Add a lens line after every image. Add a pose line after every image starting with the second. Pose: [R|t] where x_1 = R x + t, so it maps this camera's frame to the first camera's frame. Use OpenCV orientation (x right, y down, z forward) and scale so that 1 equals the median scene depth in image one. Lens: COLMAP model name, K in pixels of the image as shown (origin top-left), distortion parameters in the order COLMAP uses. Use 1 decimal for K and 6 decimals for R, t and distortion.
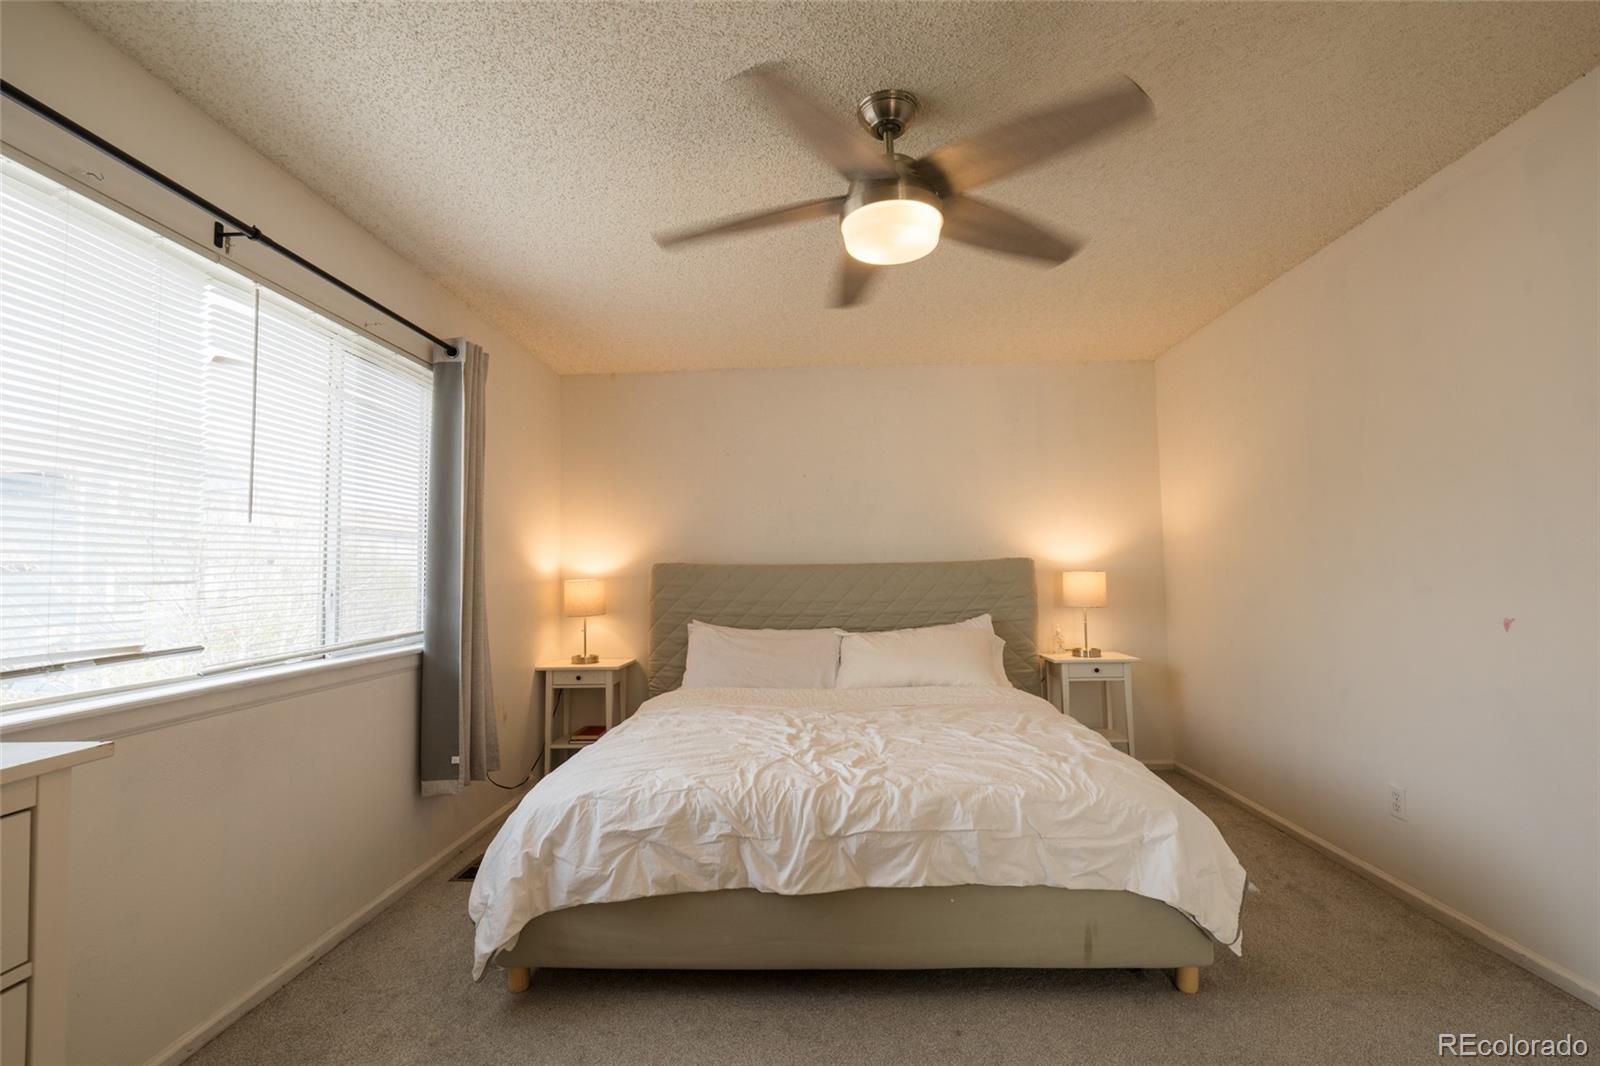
lens RADIAL K [[719.3, 0, 827.2], [0, 719.3, 533.3], [0, 0, 1]] dist [-0.001102, 0.000645]
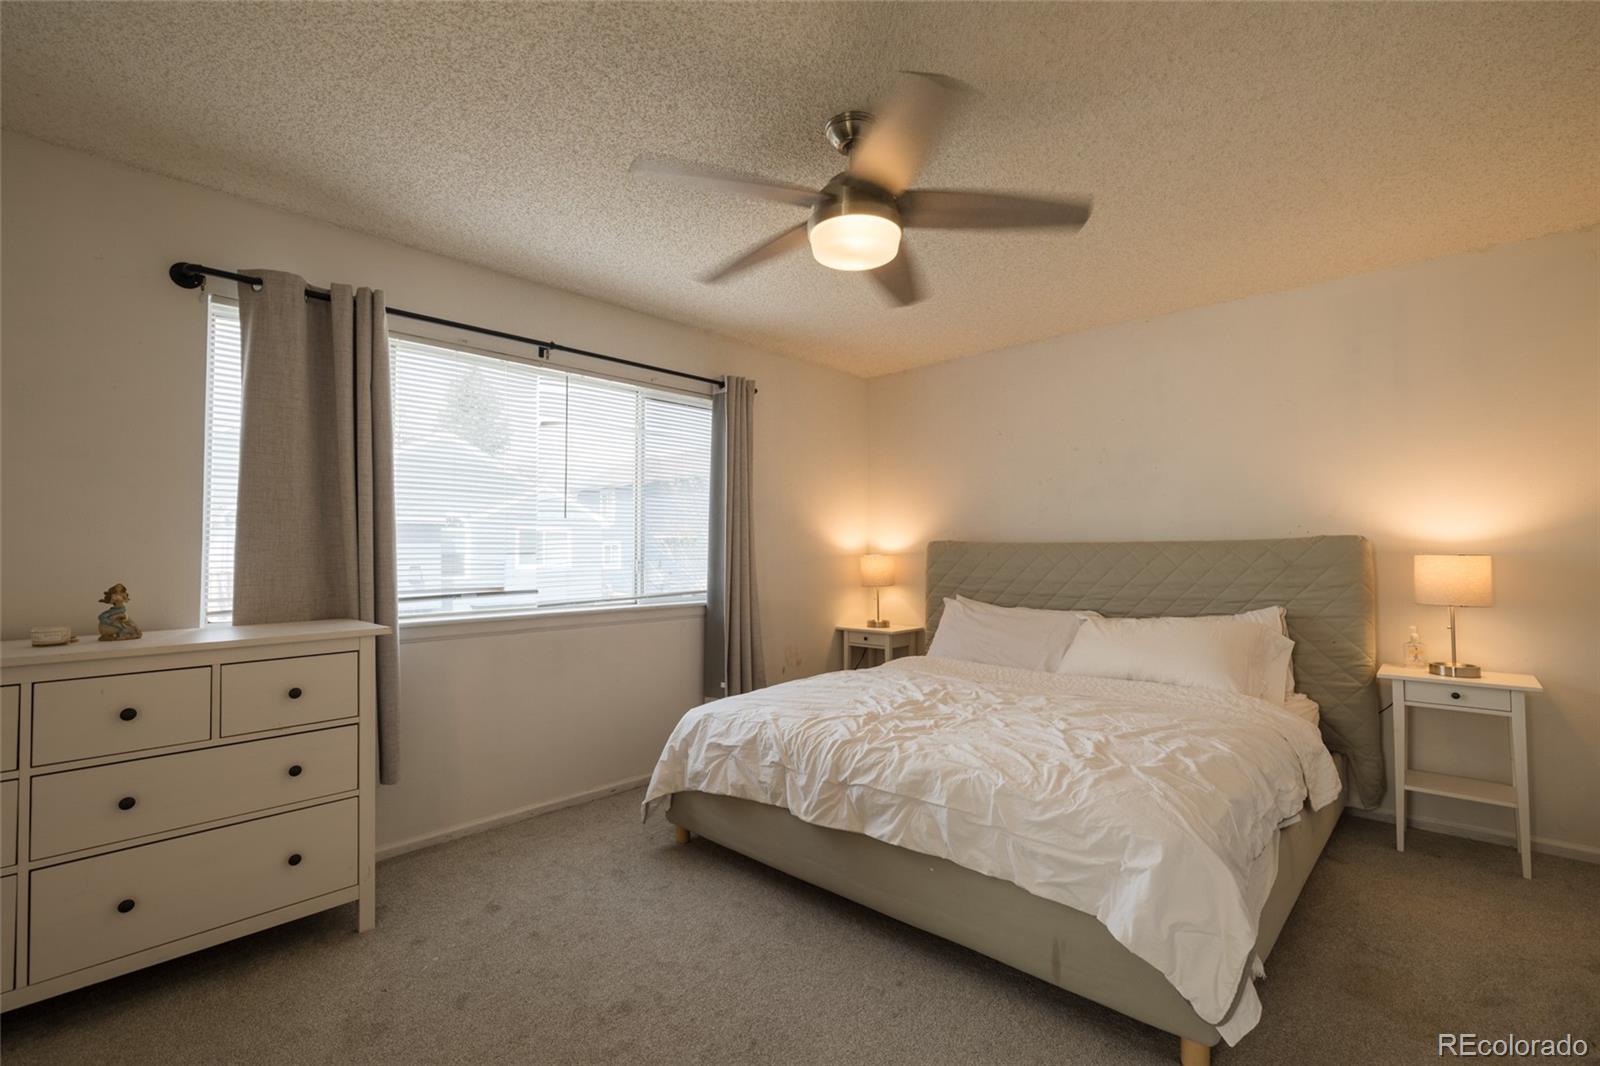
lens RADIAL K [[719.3, 0, 795.7], [0, 719.3, 529.4], [0, 0, 1]] dist [-0.001102, 0.000645]
pose [[0.749331, -0.007164, -0.662157, 0.710729], [0.027386, 0.999421, 0.020179, -0.007869], [0.661629, -0.033255, 0.749094, 0.104960]]
